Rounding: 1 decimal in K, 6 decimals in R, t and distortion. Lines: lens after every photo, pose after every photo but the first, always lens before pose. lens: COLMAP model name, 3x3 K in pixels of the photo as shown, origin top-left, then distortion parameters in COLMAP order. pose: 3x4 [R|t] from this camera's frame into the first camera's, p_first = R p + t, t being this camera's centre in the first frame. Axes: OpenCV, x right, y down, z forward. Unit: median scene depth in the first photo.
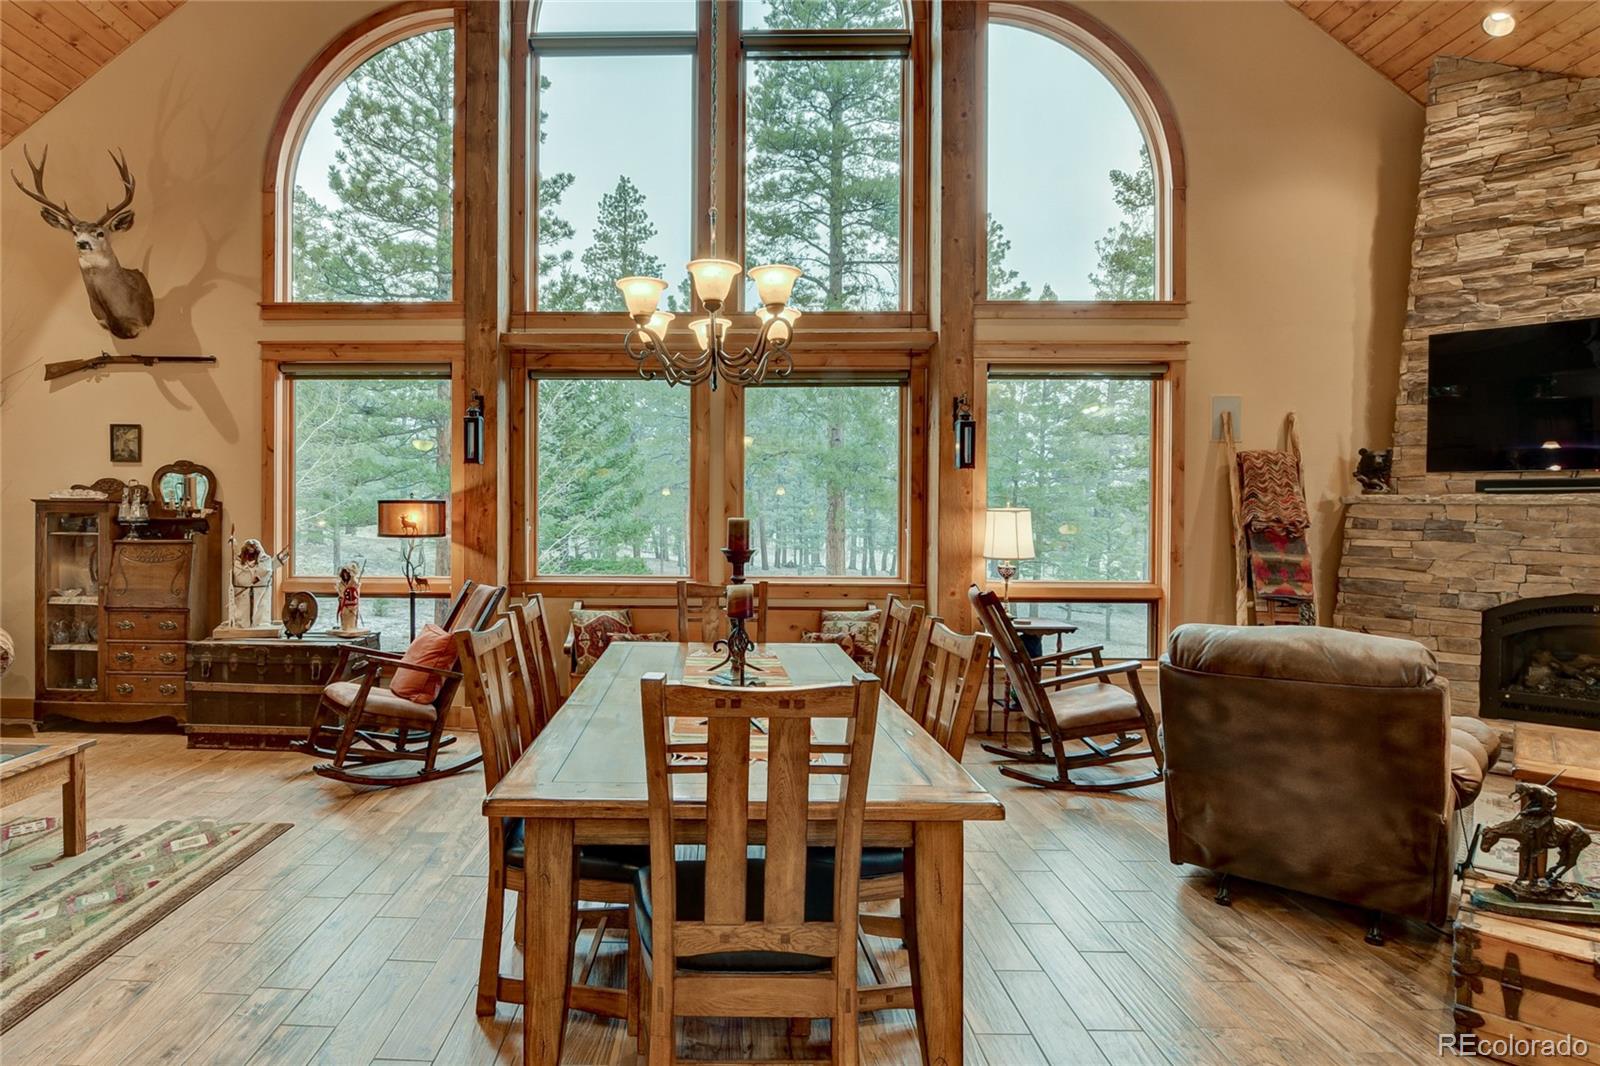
lens RADIAL K [[810.4, 0, 710.9], [0, 810.4, 525.3], [0, 0, 1]] dist [-0.005861, -0.008466]
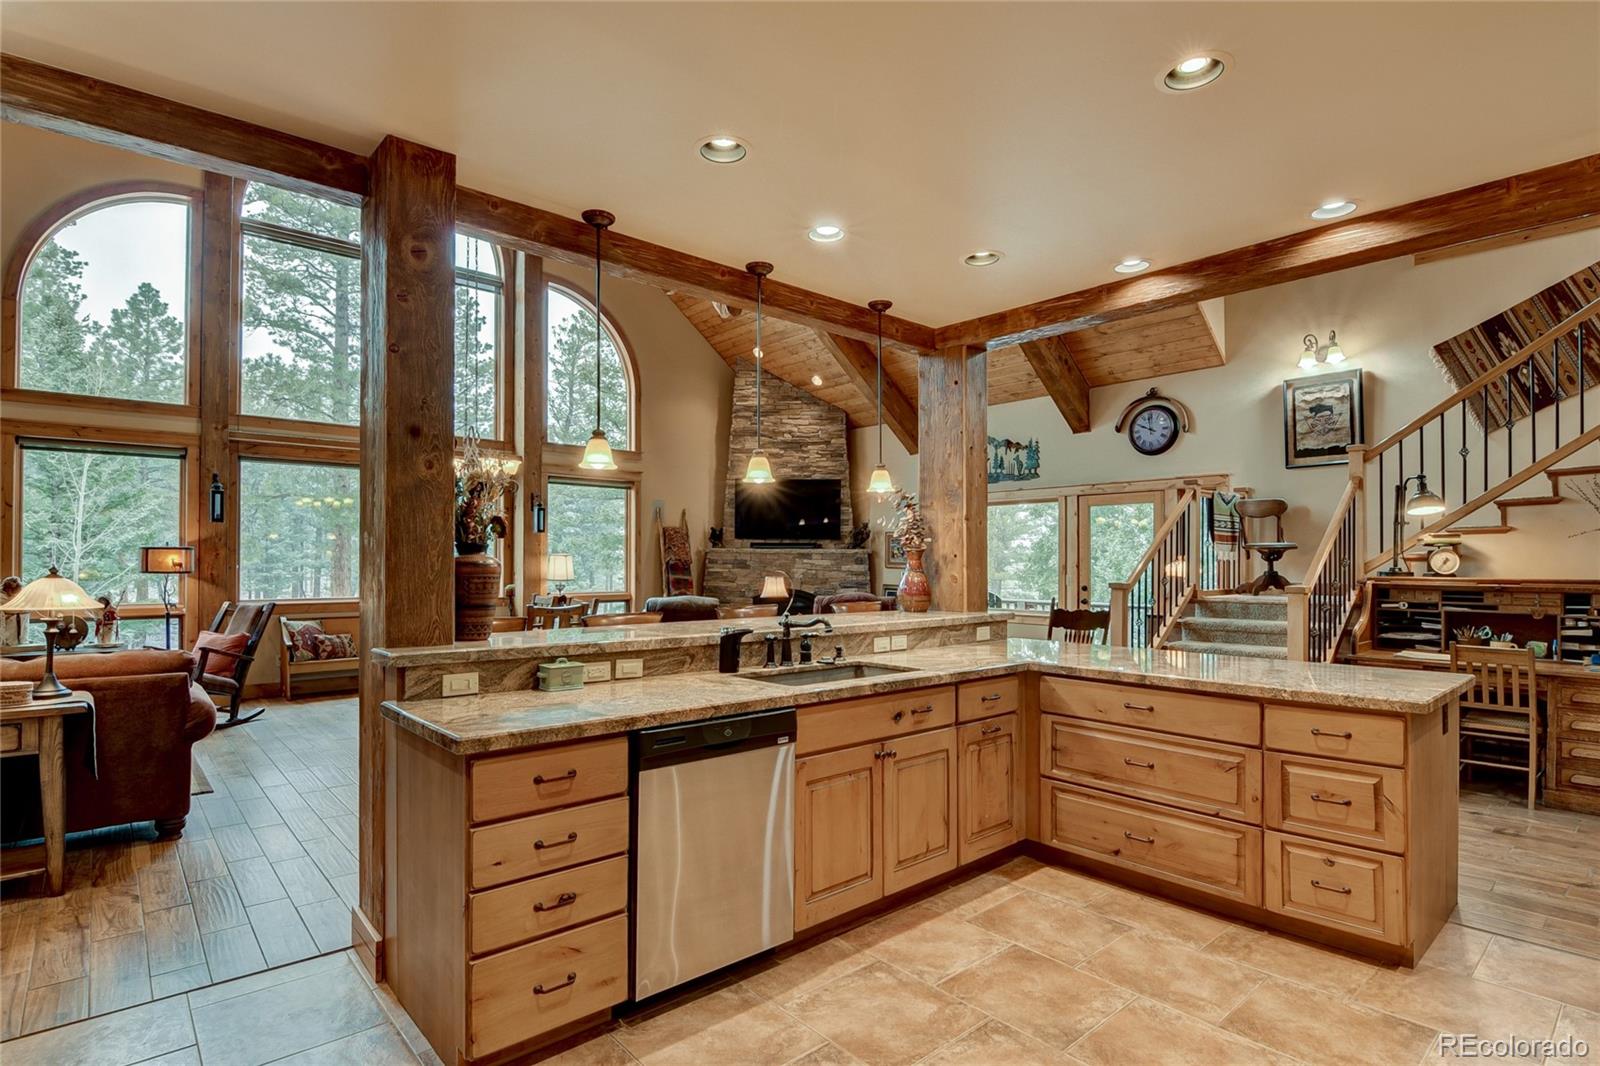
lens RADIAL K [[810.4, 0, 798.2], [0, 810.4, 552.8], [0, 0, 1]] dist [-0.005861, -0.008466]
pose [[0.729684, 0.003210, 0.683777, -0.511521], [0.010016, 0.999832, -0.015382, 0.010820], [-0.683711, 0.018073, 0.729529, -0.746804]]
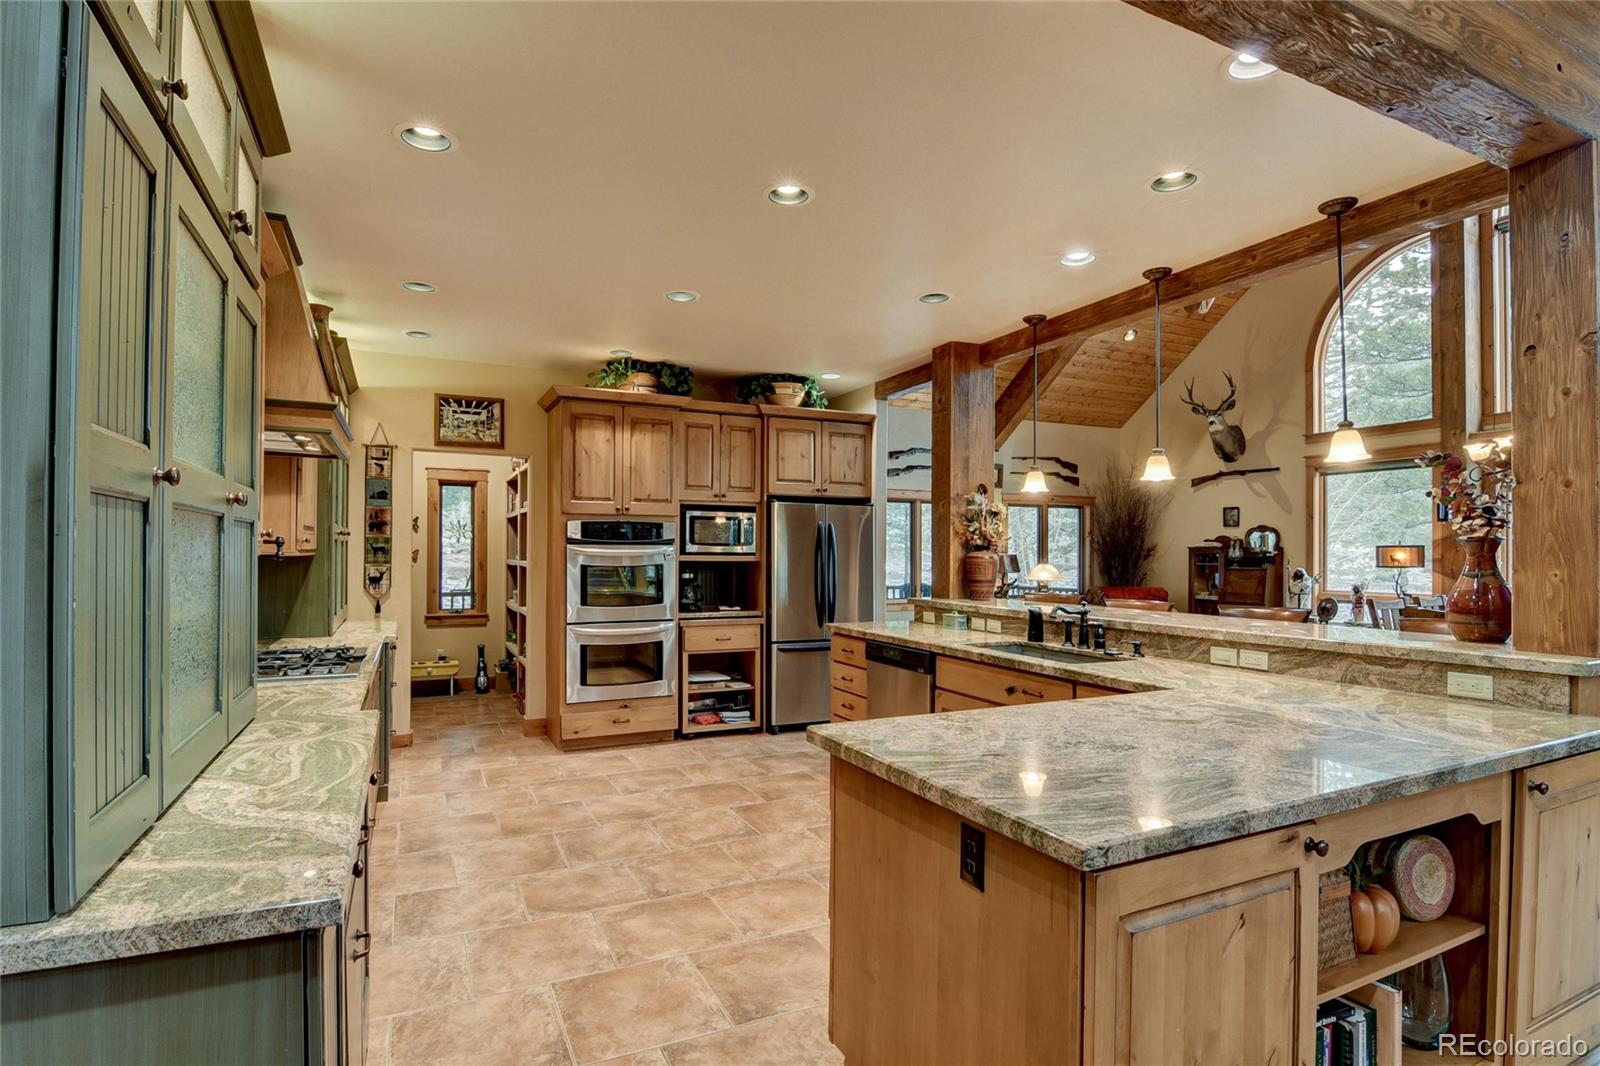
lens RADIAL K [[790.9, 0, 746.5], [0, 790.9, 546.7], [0, 0, 1]] dist [-0.008109, -0.006321]
pose [[0.408883, -0.011248, -0.912518, 0.530124], [-0.011761, 0.999776, -0.017593, 0.015455], [0.912511, 0.017925, 0.408659, -0.846330]]
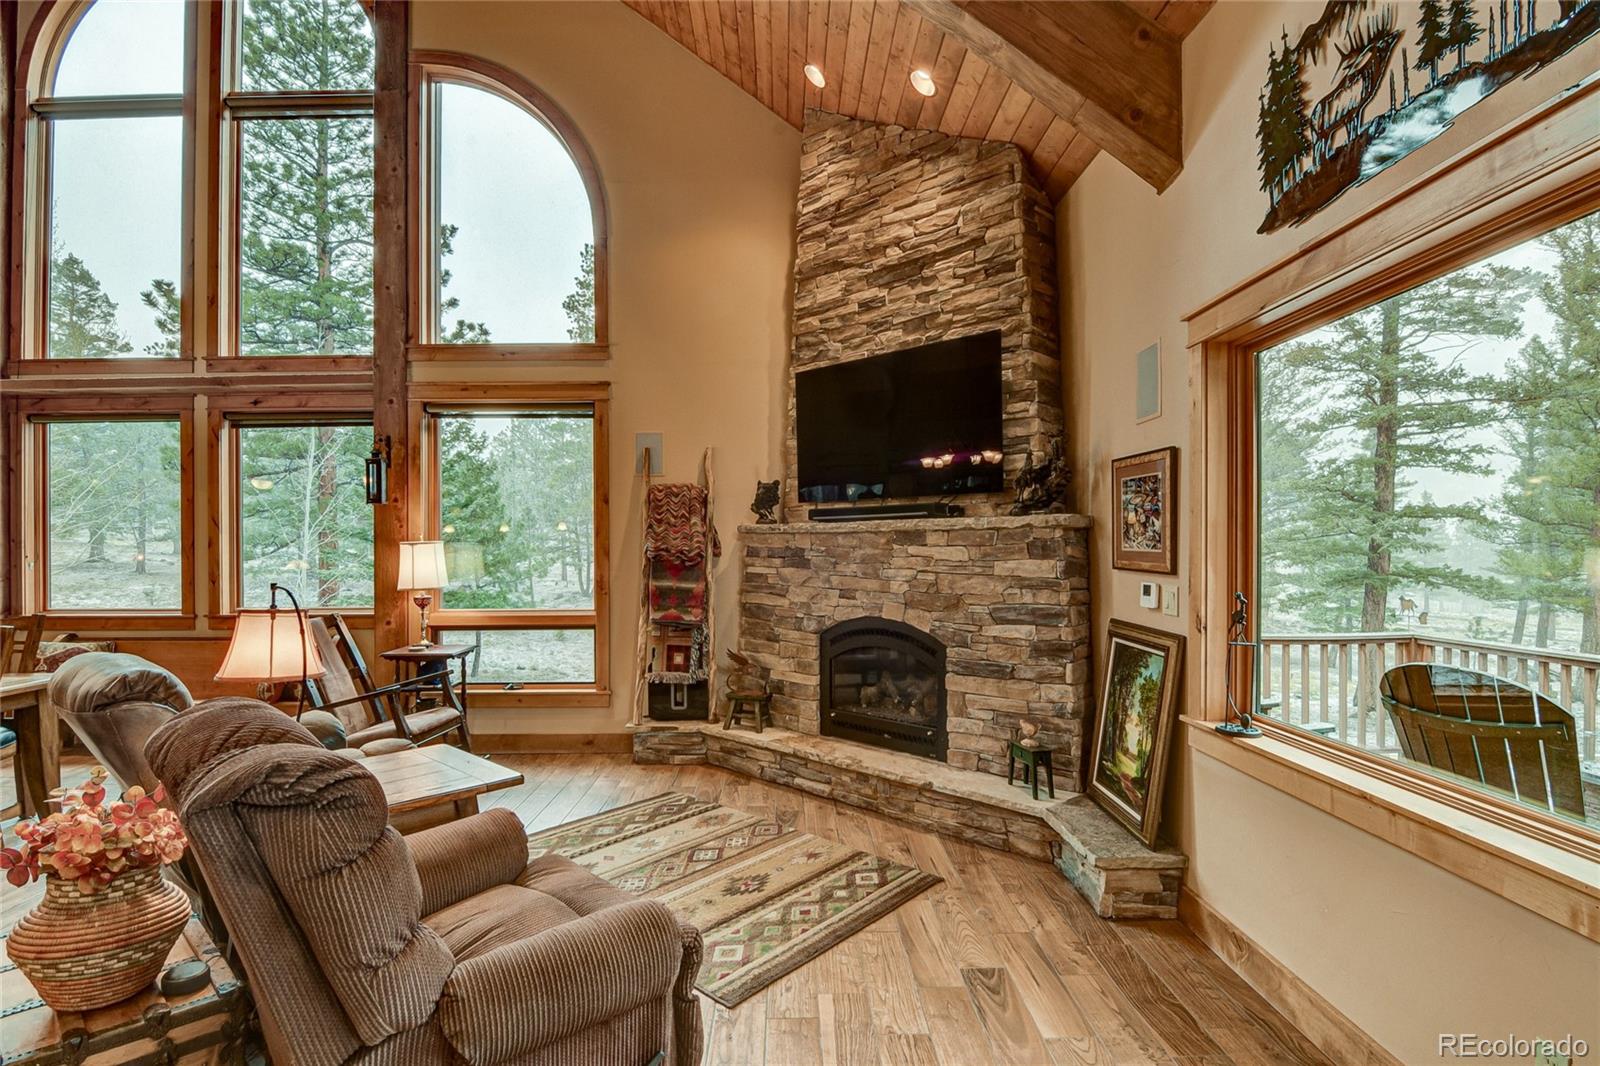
lens RADIAL K [[790.9, 0, 795.9], [0, 790.9, 546.3], [0, 0, 1]] dist [-0.008109, -0.006321]
pose [[0.999731, -0.009838, 0.021005, 0.808389], [0.010219, 0.999784, -0.018115, 0.009400], [-0.020822, 0.018325, 0.999615, -0.033226]]
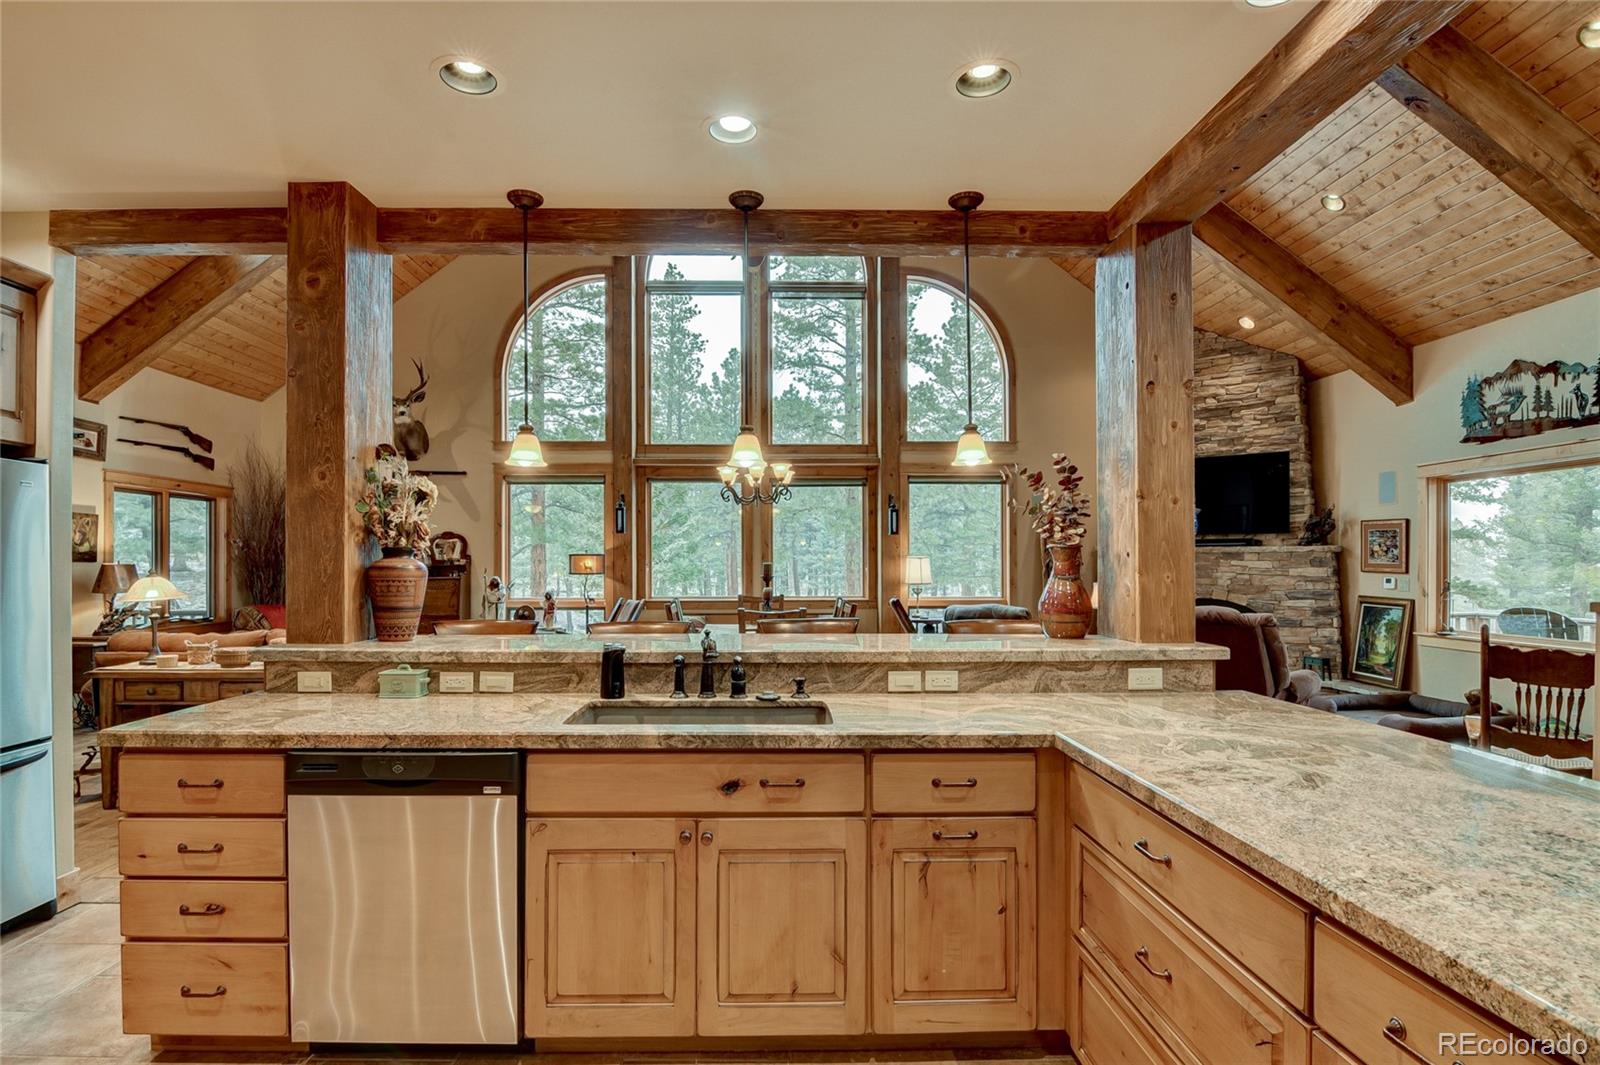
lens RADIAL K [[810.4, 0, 780.2], [0, 810.4, 557.7], [0, 0, 1]] dist [-0.005861, -0.008466]
pose [[0.999221, -0.006651, 0.038894, -0.012115], [0.007408, 0.999785, -0.019351, 0.014005], [-0.038757, 0.019625, 0.999056, -0.779875]]
